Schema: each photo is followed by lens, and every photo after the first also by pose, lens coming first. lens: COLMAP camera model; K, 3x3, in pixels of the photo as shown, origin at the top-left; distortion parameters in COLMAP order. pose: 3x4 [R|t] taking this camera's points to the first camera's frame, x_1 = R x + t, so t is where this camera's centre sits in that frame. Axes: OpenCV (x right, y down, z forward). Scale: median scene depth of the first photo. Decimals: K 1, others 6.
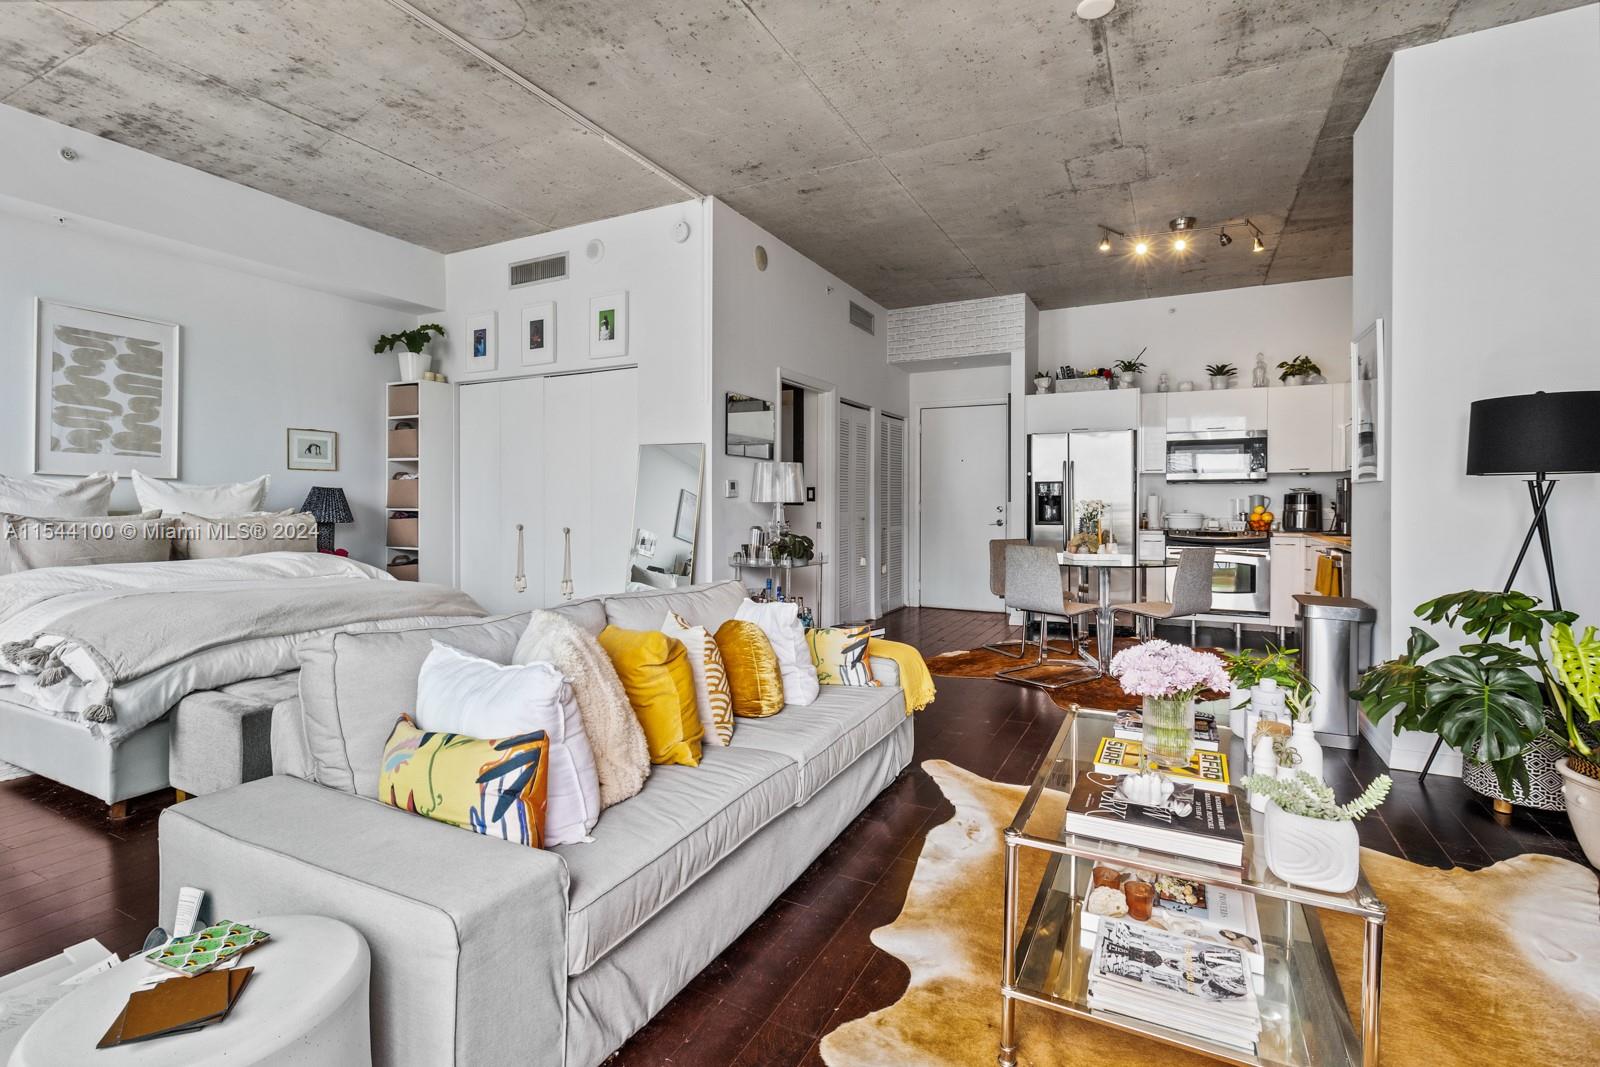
lens RADIAL K [[742.5, 0, 793.0], [0, 742.5, 506.7], [0, 0, 1]] dist [0.002432, 0.000081]
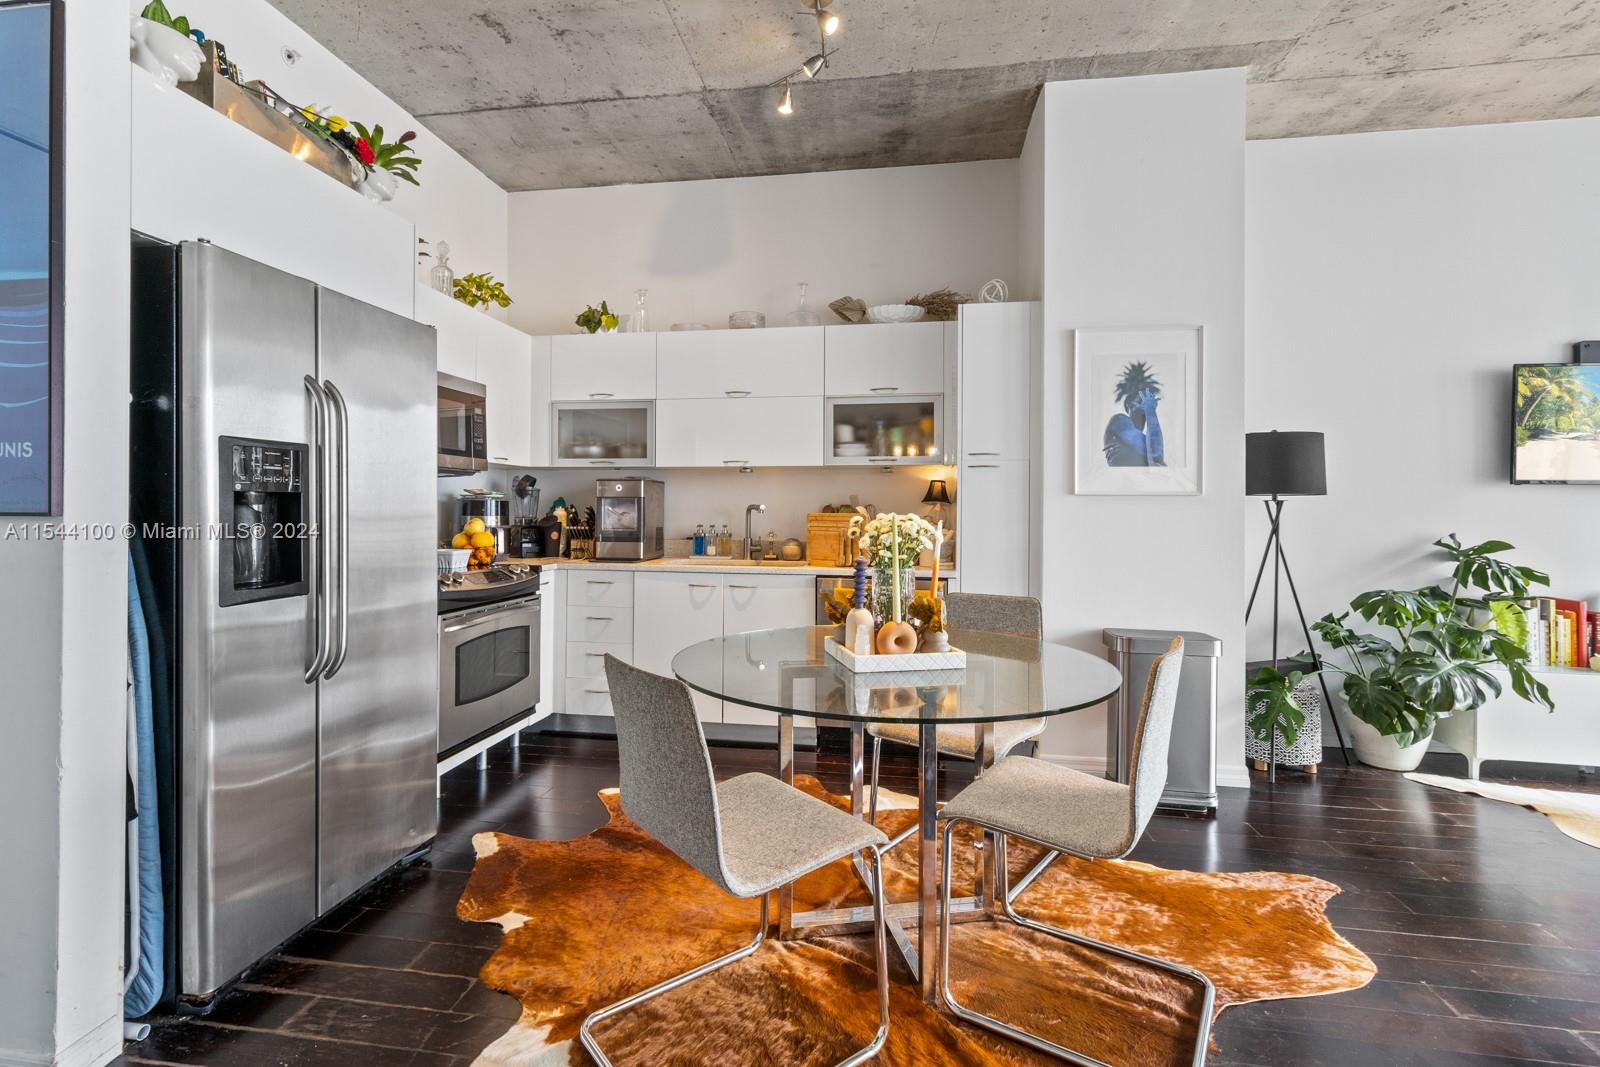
lens RADIAL K [[742.5, 0, 793.0], [0, 742.5, 506.7], [0, 0, 1]] dist [0.002432, 0.000081]
pose [[-0.312888, 0.000607, 0.949790, 0.052335], [-0.003116, 0.999994, -0.001666, -0.016389], [-0.949785, -0.003481, -0.312885, 1.888056]]
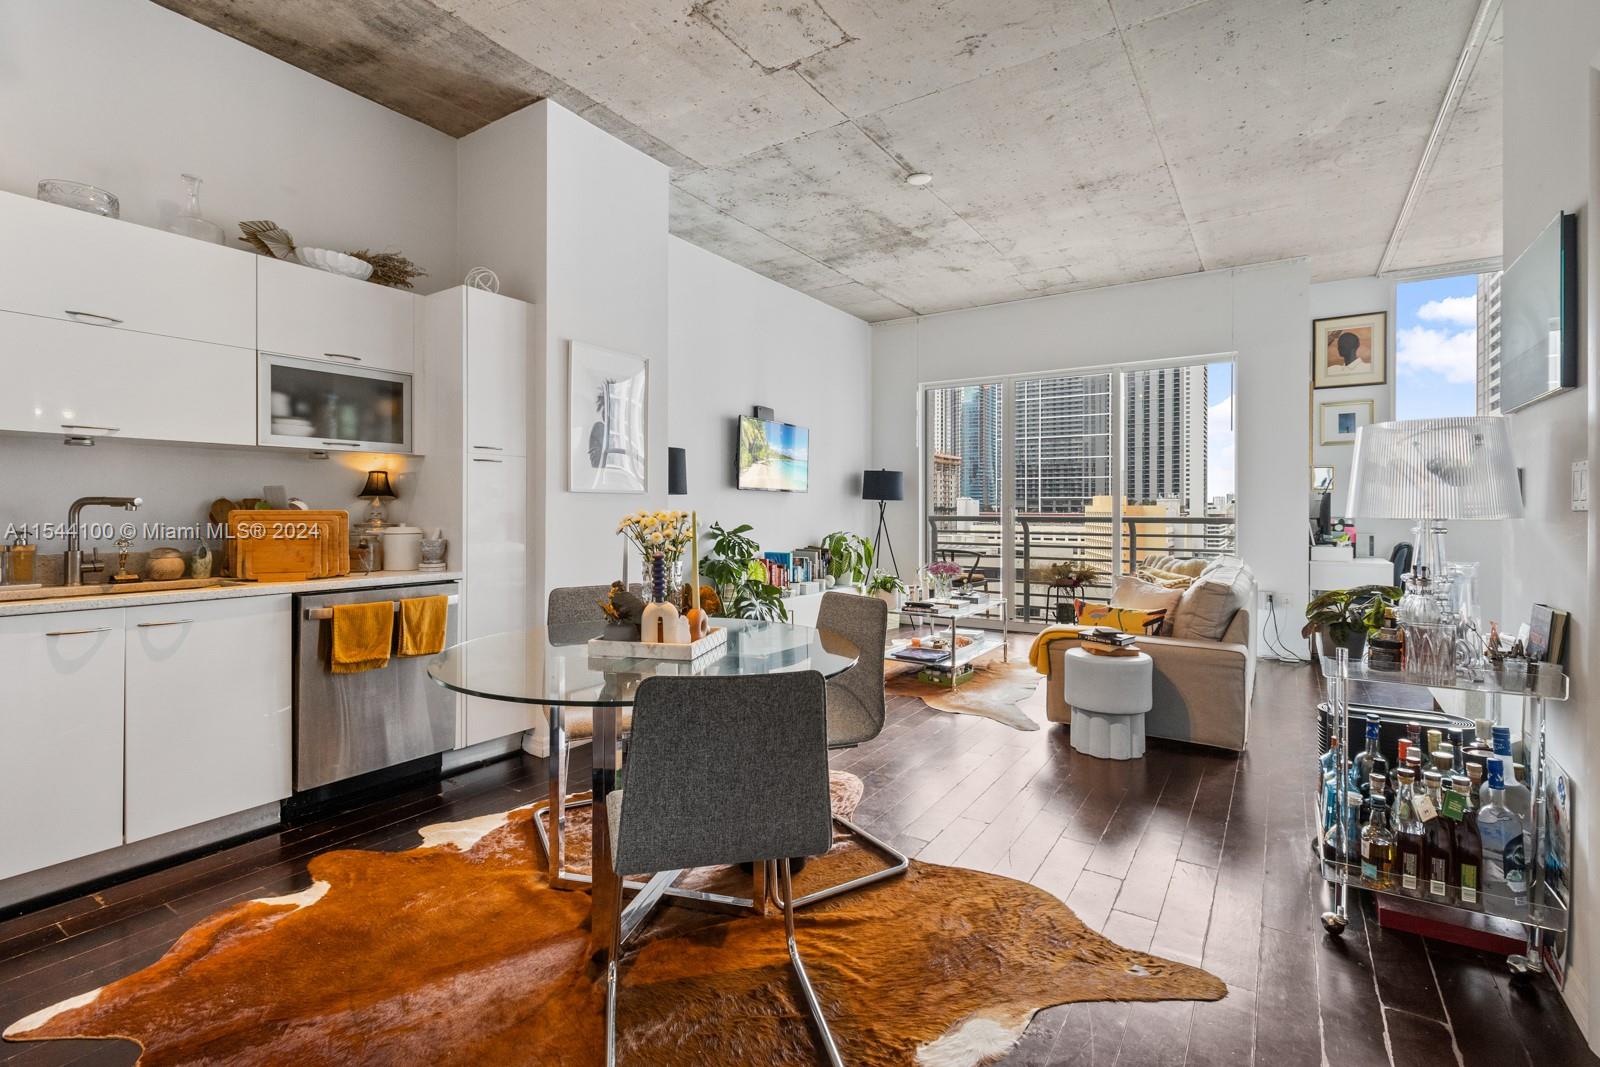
lens RADIAL K [[736.1, 0, 793.3], [0, 736.1, 509.2], [0, 0, 1]] dist [0.002168, 0.000282]
pose [[-0.994059, -0.004393, 0.108753, 0.447366], [-0.004086, 0.999987, 0.003045, -0.014249], [-0.108765, 0.002582, -0.994064, 2.261702]]
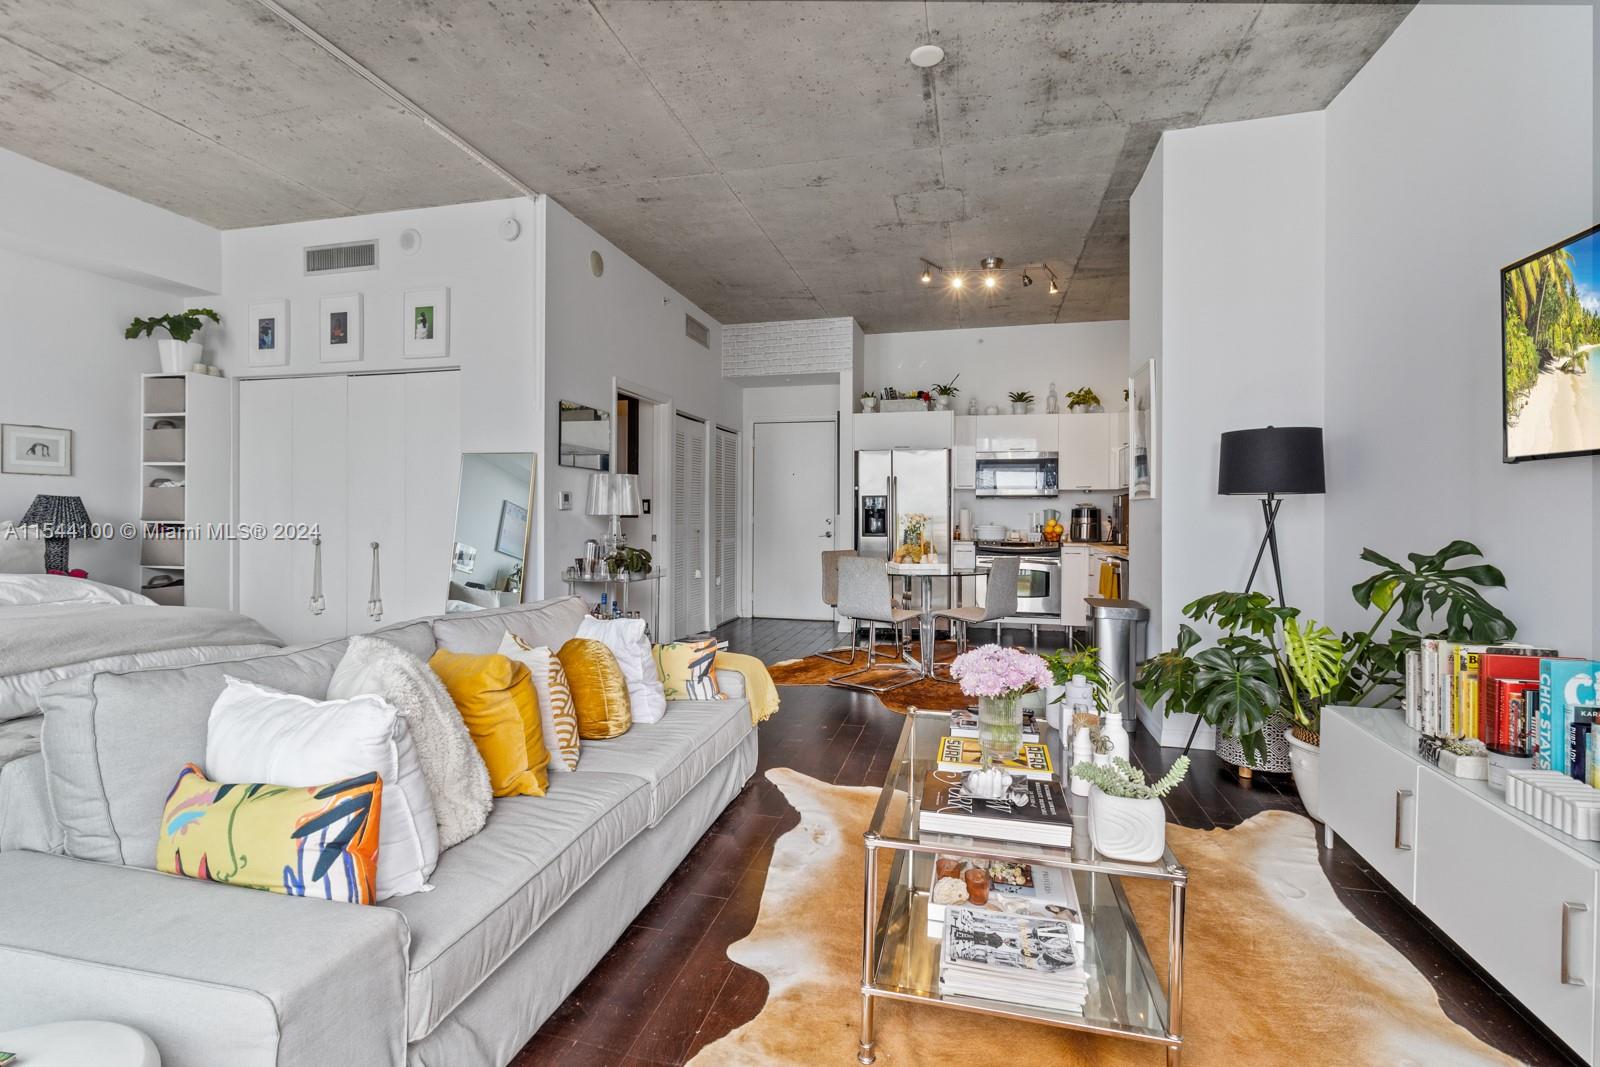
lens RADIAL K [[736.1, 0, 788.6], [0, 736.1, 513.9], [0, 0, 1]] dist [0.005651, -0.000625]
pose [[0.974157, 0.003032, 0.225852, -0.024990], [-0.001709, 0.999980, -0.006054, -0.002739], [-0.225866, 0.005511, 0.974143, 0.008431]]
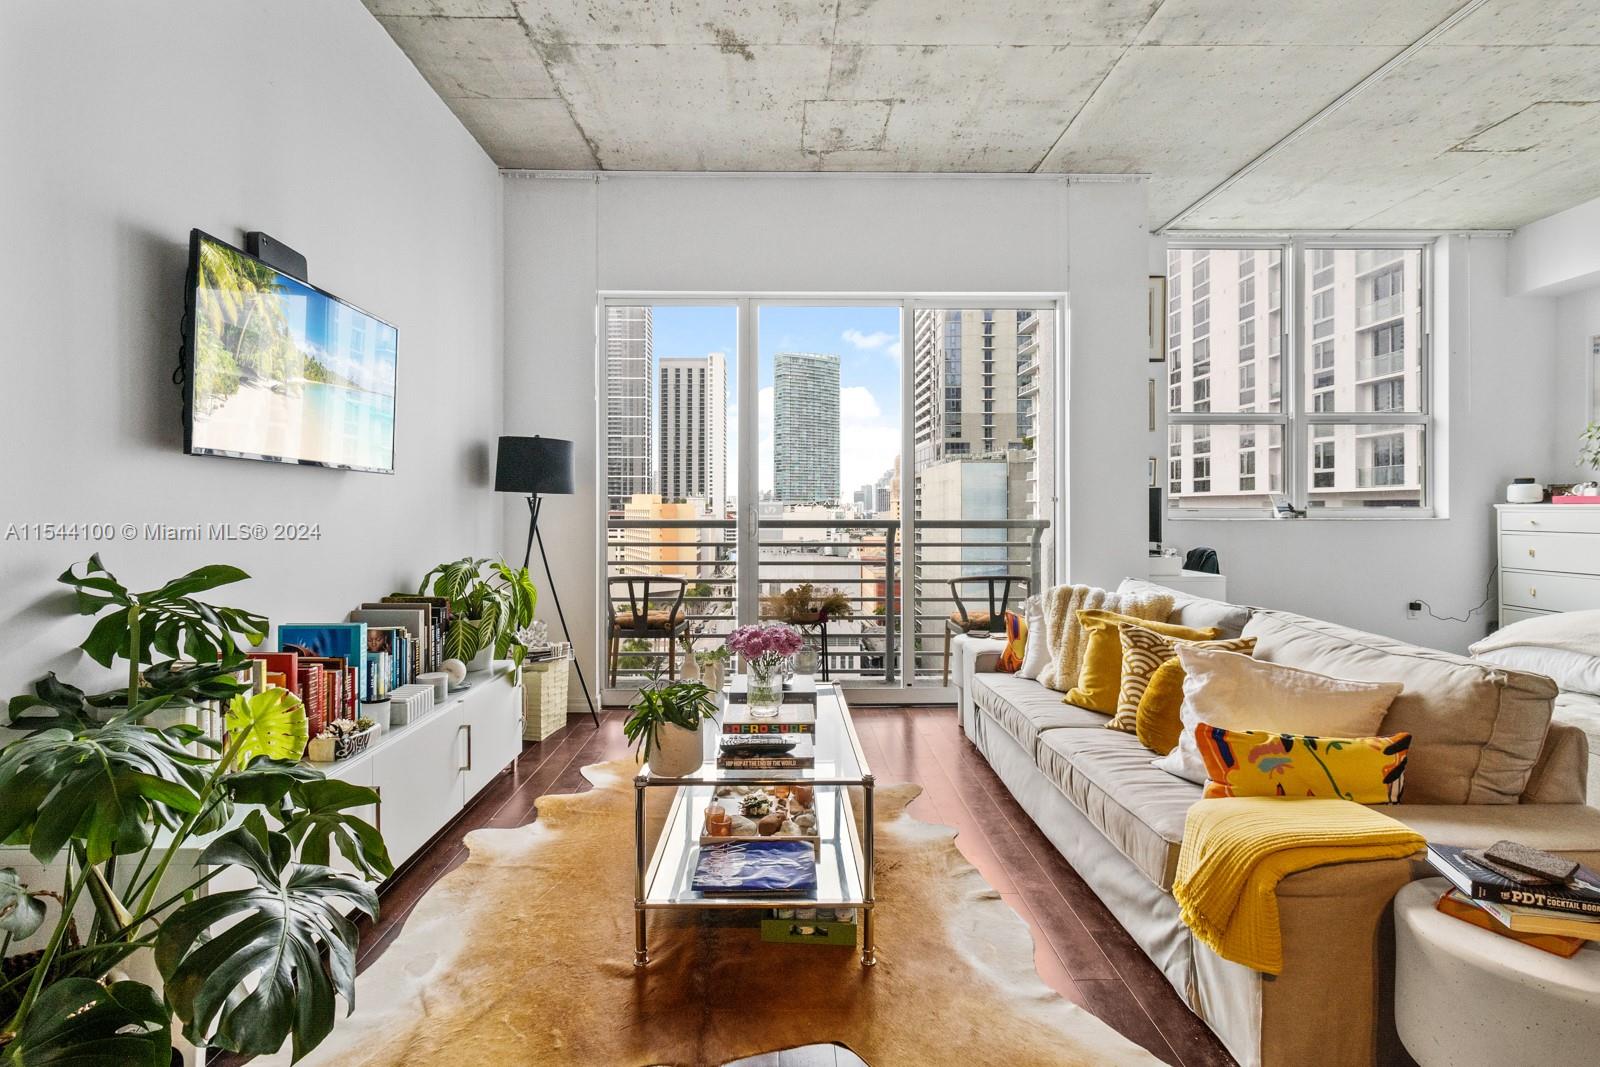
lens RADIAL K [[742.5, 0, 793.0], [0, 742.5, 506.7], [0, 0, 1]] dist [0.002432, 0.000081]
pose [[-0.881568, -0.002862, -0.472048, 0.627171], [-0.003272, 0.999995, 0.000049, -0.015822], [0.472045, 0.001588, -0.881573, 1.262086]]
